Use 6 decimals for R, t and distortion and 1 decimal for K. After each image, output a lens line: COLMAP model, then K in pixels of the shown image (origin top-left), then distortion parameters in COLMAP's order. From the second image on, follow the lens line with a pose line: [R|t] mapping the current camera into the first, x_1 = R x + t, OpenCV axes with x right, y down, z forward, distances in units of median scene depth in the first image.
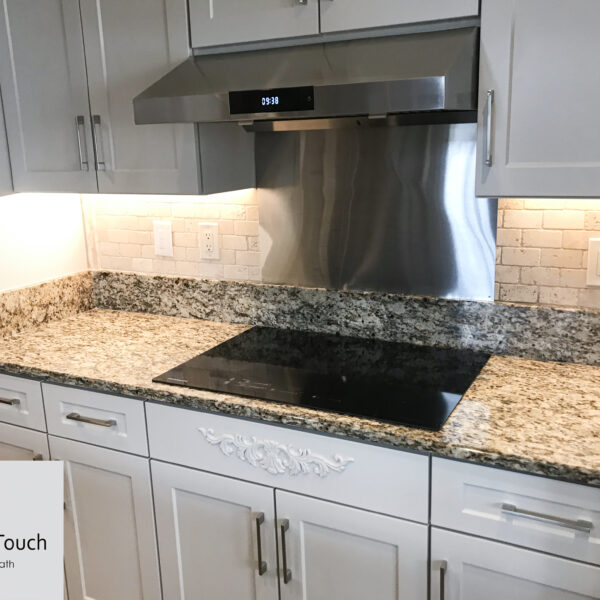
lens RADIAL K [[653.1, 0, 296.7], [0, 653.1, 299.1], [0, 0, 1]] dist [0.031613, 0.000000]
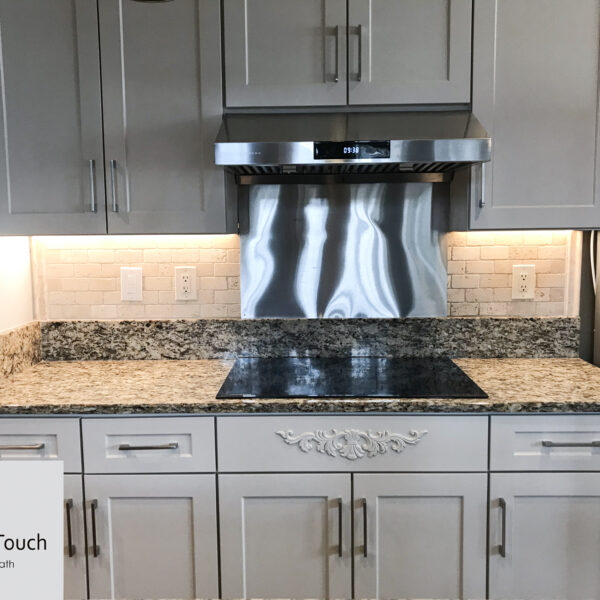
lens RADIAL K [[653.1, 0, 298.0], [0, 653.1, 300.0], [0, 0, 1]] dist [0.031613, 0.000000]
pose [[0.900130, -0.028382, 0.434695, -0.513670], [0.086522, 0.989643, -0.114545, 0.090521], [-0.426942, 0.140716, 0.893263, -0.037186]]
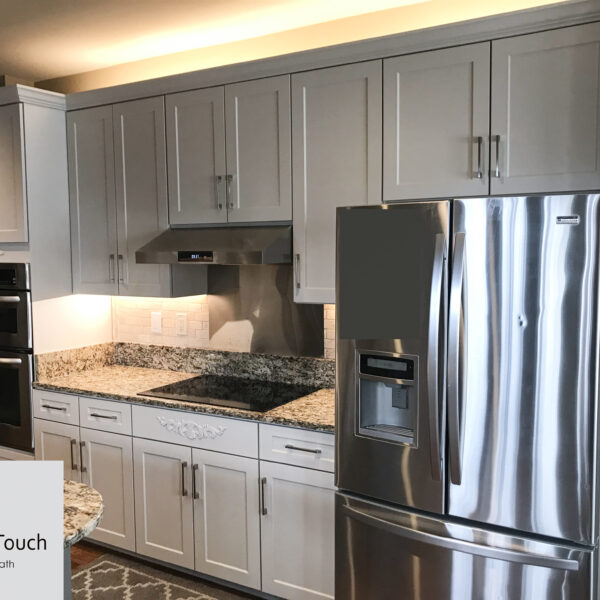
lens RADIAL K [[653.1, 0, 302.8], [0, 653.1, 289.1], [0, 0, 1]] dist [0.031613, 0.000000]
pose [[0.998358, 0.022644, -0.052617, 0.322194], [-0.031280, 0.985017, -0.169596, 0.120072], [0.047988, 0.170963, 0.984108, -0.817855]]
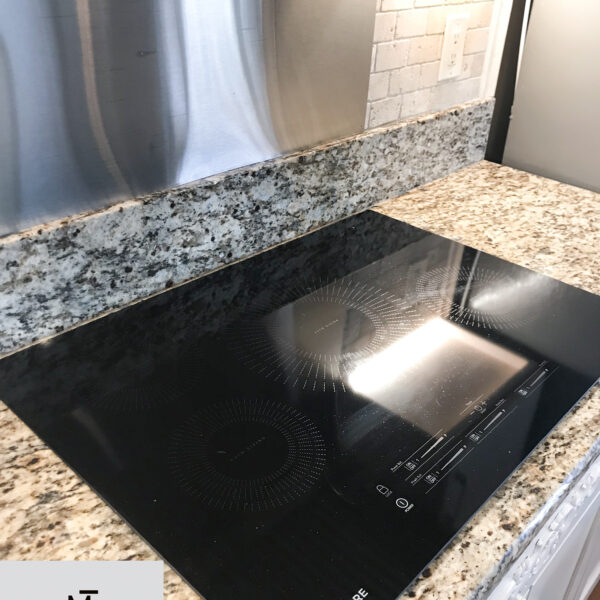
lens RADIAL K [[653.1, 0, 304.5], [0, 653.1, 295.4], [0, 0, 1]] dist [0.031613, 0.000000]
pose [[0.267242, -0.445320, 0.854559, -0.348003], [0.170752, 0.894664, 0.412820, -0.129534], [-0.948380, 0.035595, 0.315131, 0.829596]]
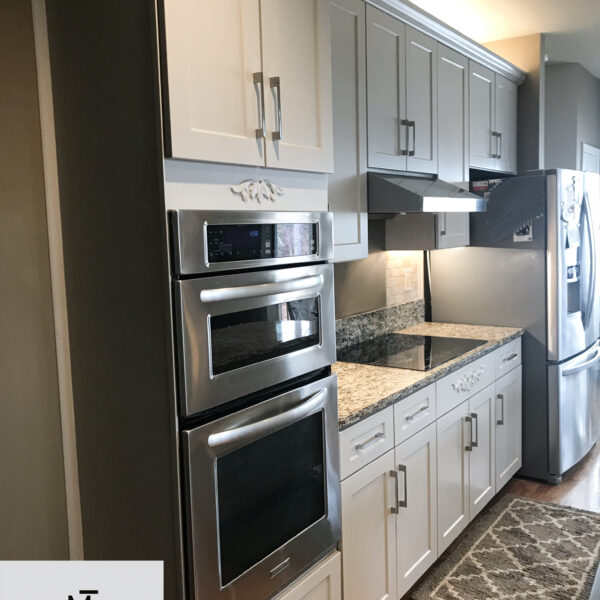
lens RADIAL K [[653.1, 0, 302.0], [0, 653.1, 283.9], [0, 0, 1]] dist [0.031613, 0.000000]
pose [[0.128336, -0.062534, 0.989757, -1.635057], [0.256157, 0.966234, 0.027833, -0.178313], [-0.958078, 0.249961, 0.140021, 0.924115]]
